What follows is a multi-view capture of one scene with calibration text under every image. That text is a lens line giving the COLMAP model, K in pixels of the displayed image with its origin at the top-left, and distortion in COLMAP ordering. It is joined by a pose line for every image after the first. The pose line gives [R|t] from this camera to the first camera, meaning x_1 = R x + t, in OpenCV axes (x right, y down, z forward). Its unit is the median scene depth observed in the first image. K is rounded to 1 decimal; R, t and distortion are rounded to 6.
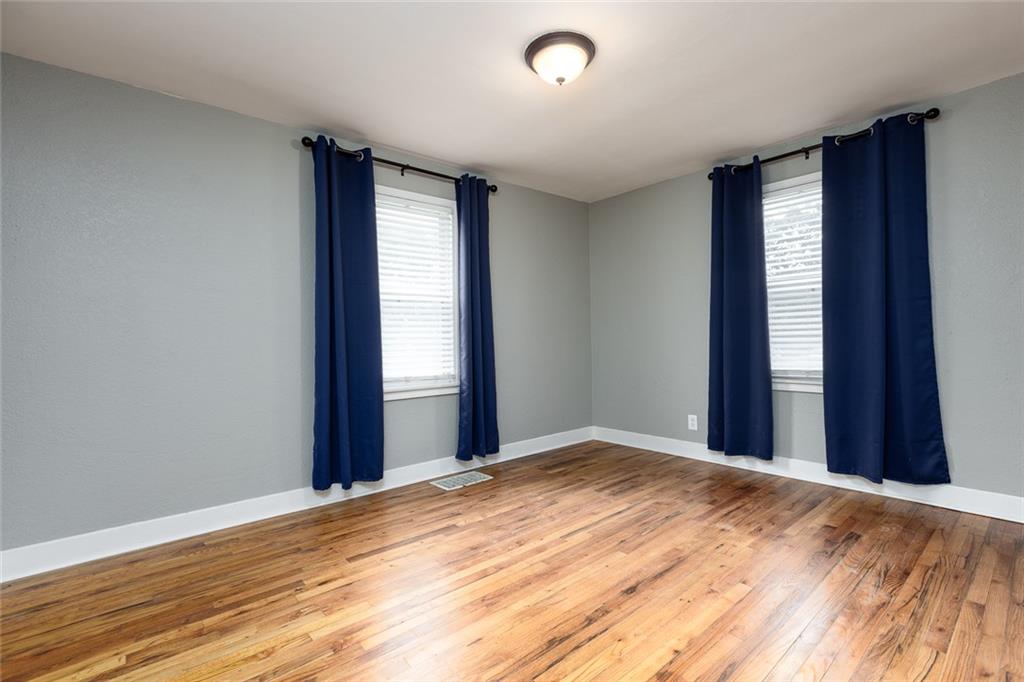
lens RADIAL K [[453.8, 0, 537.5], [0, 453.8, 338.5], [0, 0, 1]] dist [0.003762, -0.001853]
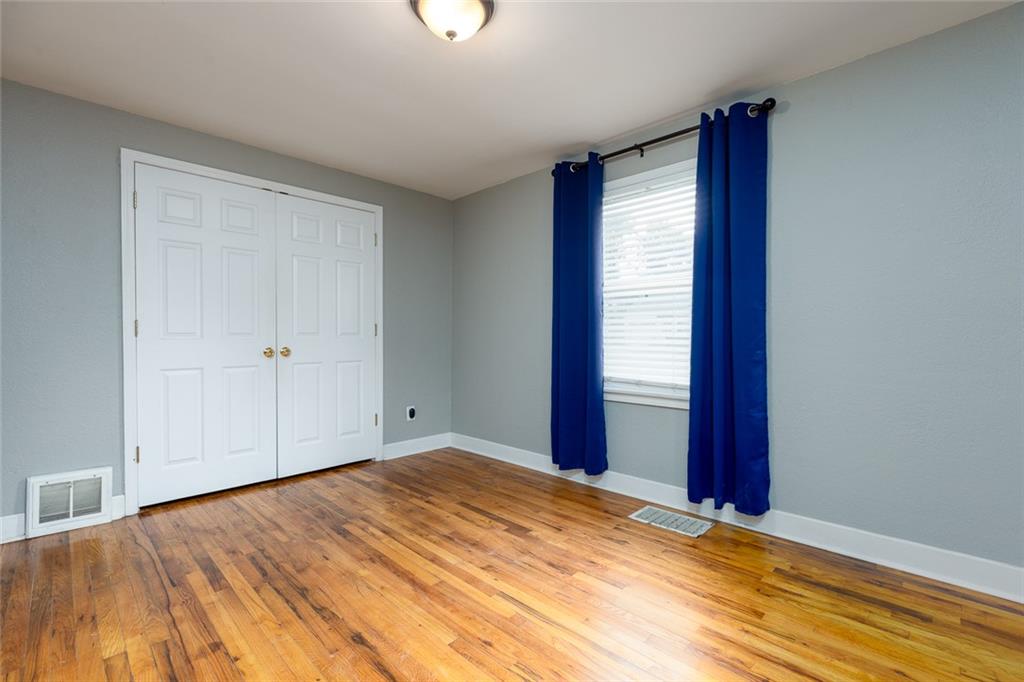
lens RADIAL K [[453.8, 0, 513.9], [0, 453.8, 339.8], [0, 0, 1]] dist [0.003762, -0.001853]
pose [[0.072151, 0.024468, -0.997094, 0.640852], [-0.002329, 0.999700, 0.024364, -0.018110], [0.997391, 0.000564, 0.072186, 0.739185]]
